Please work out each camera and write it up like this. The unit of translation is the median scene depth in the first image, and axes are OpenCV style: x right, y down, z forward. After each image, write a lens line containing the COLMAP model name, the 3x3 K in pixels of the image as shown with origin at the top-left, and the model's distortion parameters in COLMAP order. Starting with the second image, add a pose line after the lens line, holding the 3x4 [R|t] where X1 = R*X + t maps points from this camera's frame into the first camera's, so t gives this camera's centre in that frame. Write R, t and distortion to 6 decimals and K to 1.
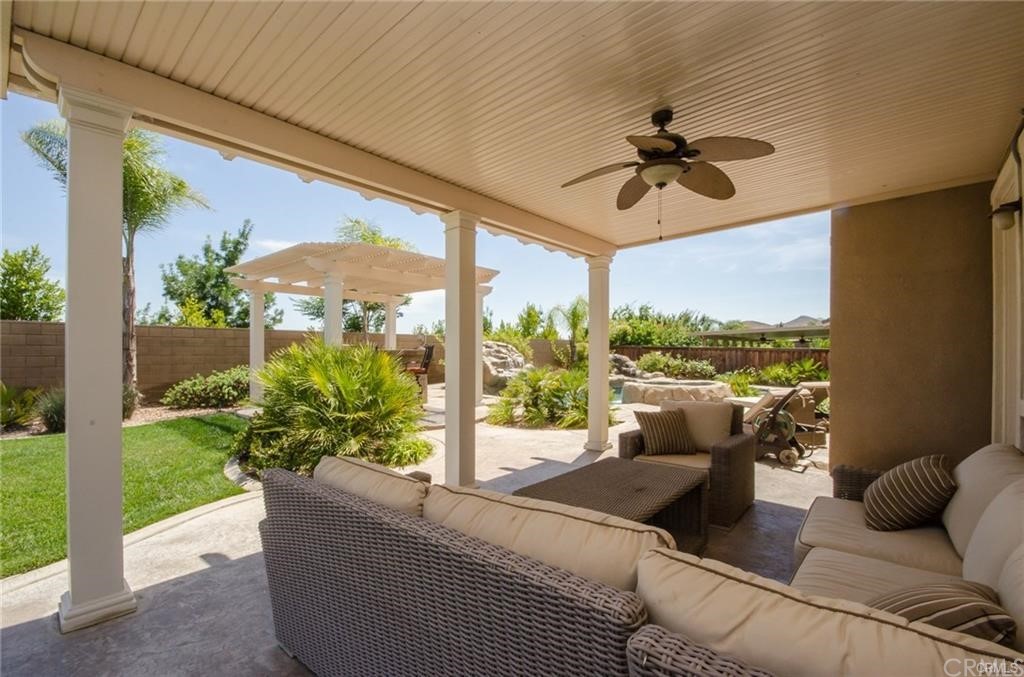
lens RADIAL K [[440.2, 0, 511.5], [0, 440.2, 358.0], [0, 0, 1]] dist [0.001082, 0.000091]
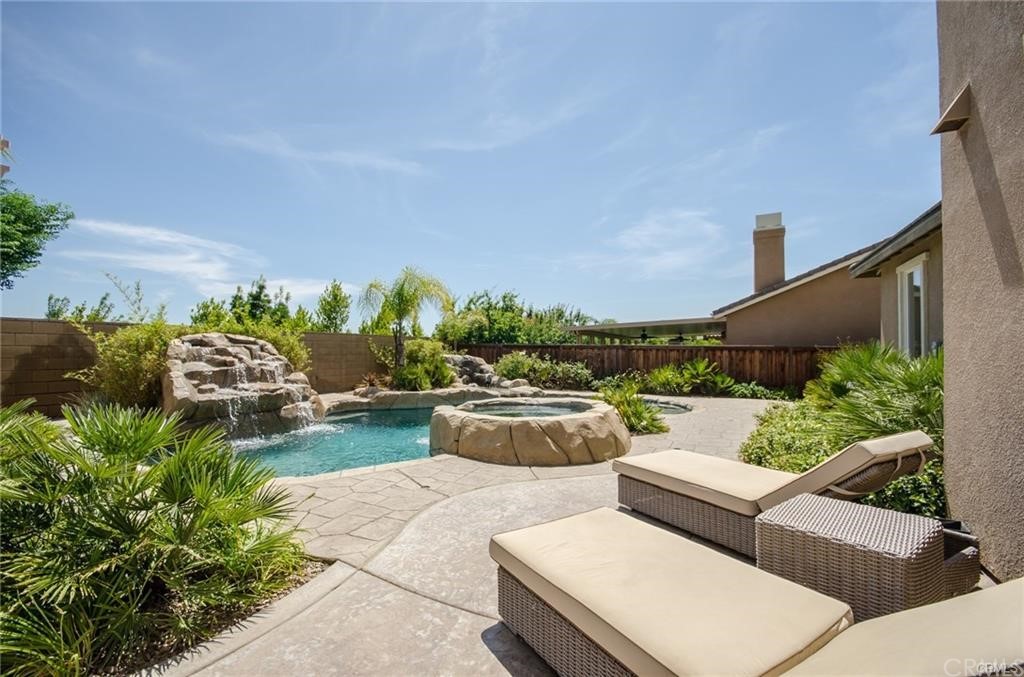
lens RADIAL K [[440.2, 0, 511.5], [0, 440.2, 358.0], [0, 0, 1]] dist [0.001082, 0.000091]
pose [[0.967893, -0.010439, 0.251146, 0.133994], [0.011678, 0.999926, -0.003445, -0.000529], [-0.251091, 0.006268, 0.967943, 0.290708]]
